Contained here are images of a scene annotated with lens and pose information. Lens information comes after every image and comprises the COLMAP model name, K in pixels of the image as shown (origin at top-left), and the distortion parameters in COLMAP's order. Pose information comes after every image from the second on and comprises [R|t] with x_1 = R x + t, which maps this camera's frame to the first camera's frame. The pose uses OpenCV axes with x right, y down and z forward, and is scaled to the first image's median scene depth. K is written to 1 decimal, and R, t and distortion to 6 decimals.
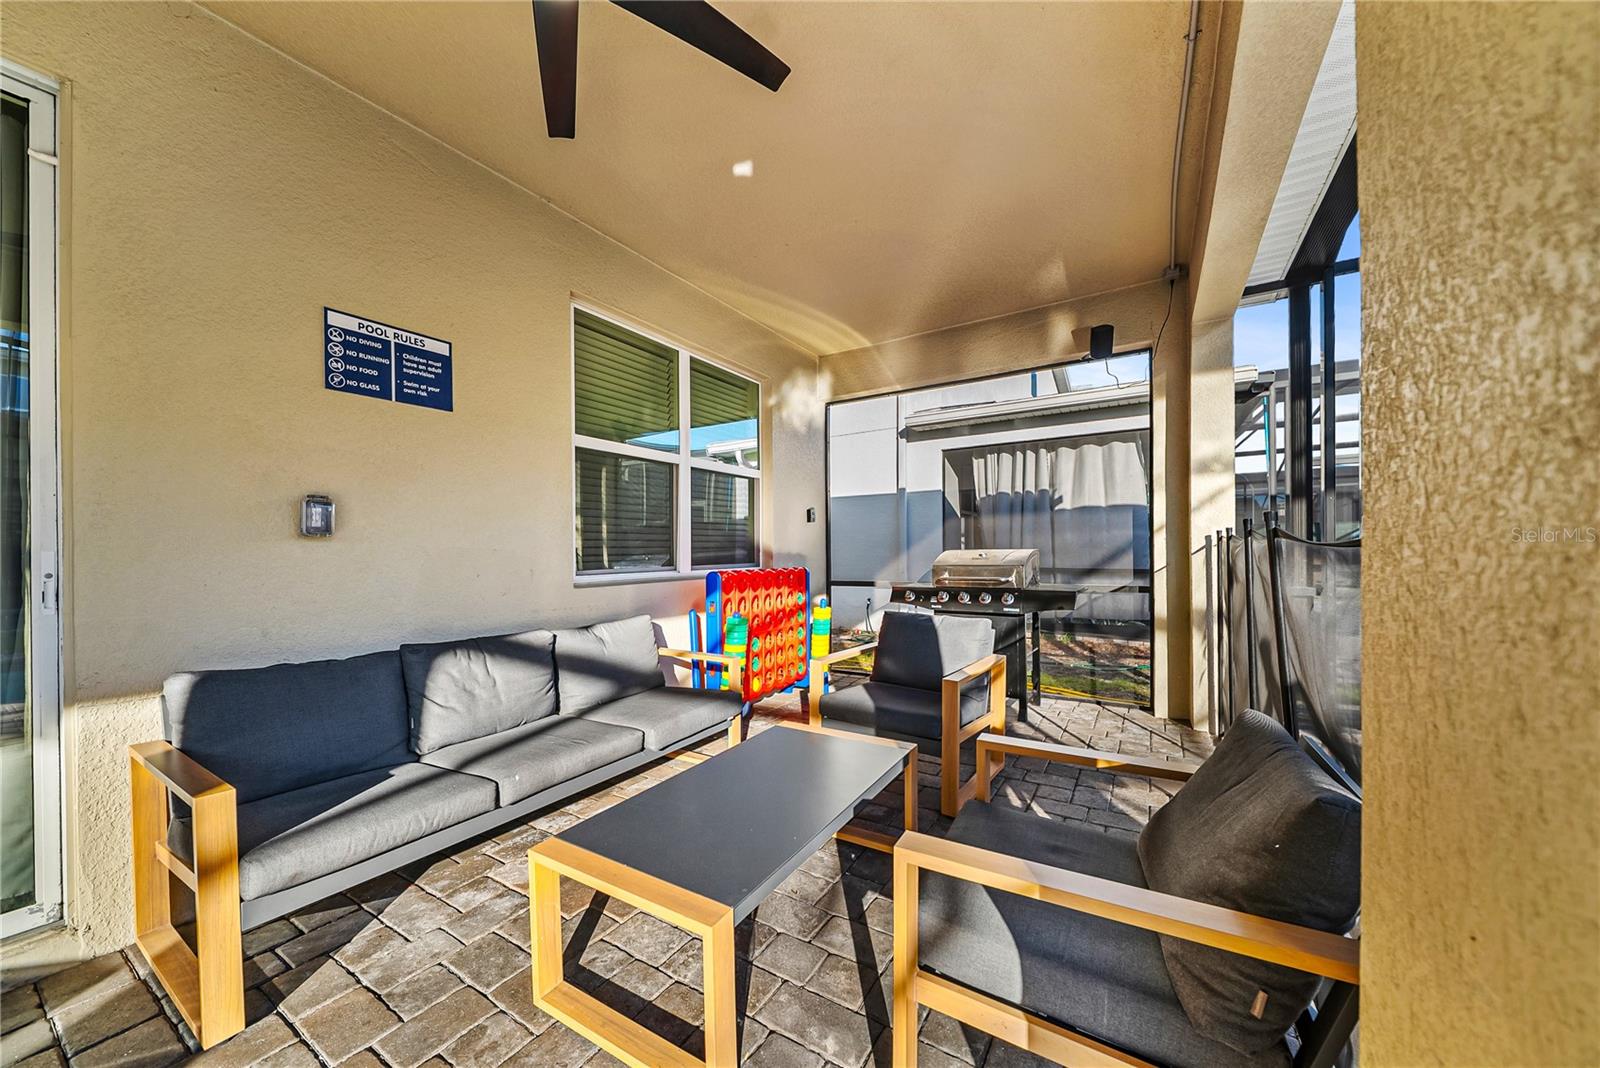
lens RADIAL K [[560.6, 0, 802.5], [0, 560.6, 550.2], [0, 0, 1]] dist [-0.005086, -0.000409]
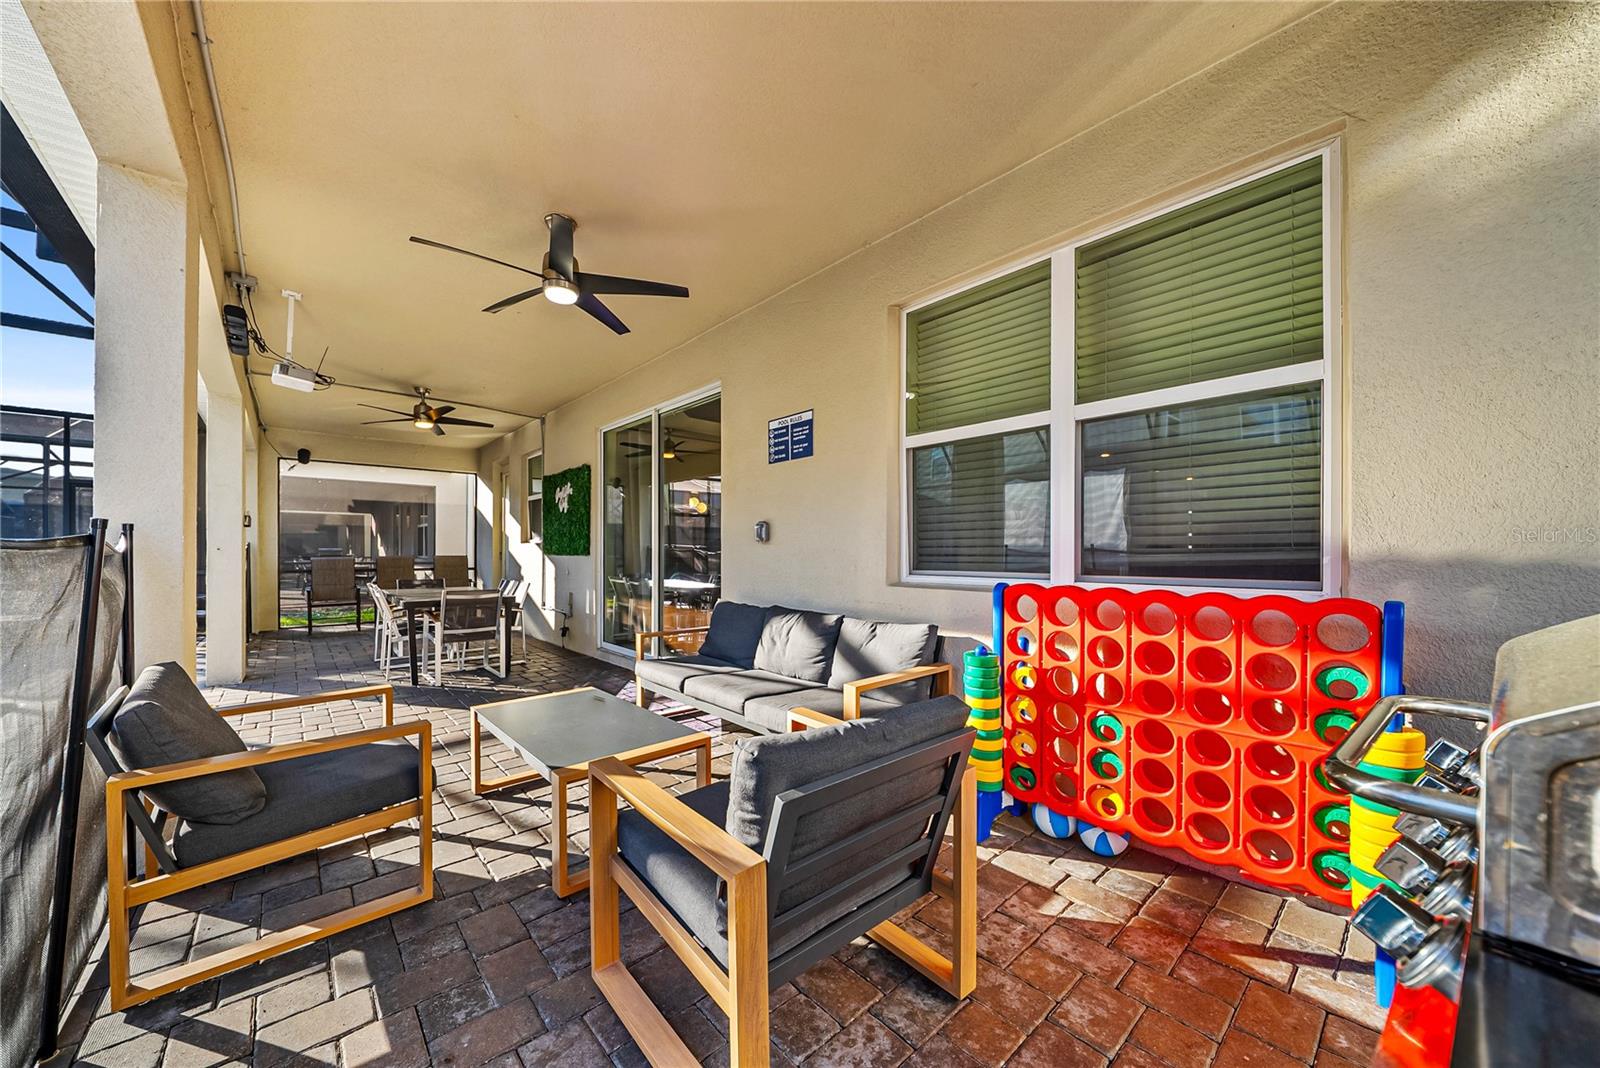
lens RADIAL K [[560.6, 0, 797.0], [0, 560.6, 546.8], [0, 0, 1]] dist [-0.005086, -0.000409]
pose [[-0.275921, 0.012138, -0.961104, 0.858703], [0.012819, 0.999878, 0.008948, -0.022253], [0.961095, -0.009852, -0.276043, 1.449533]]
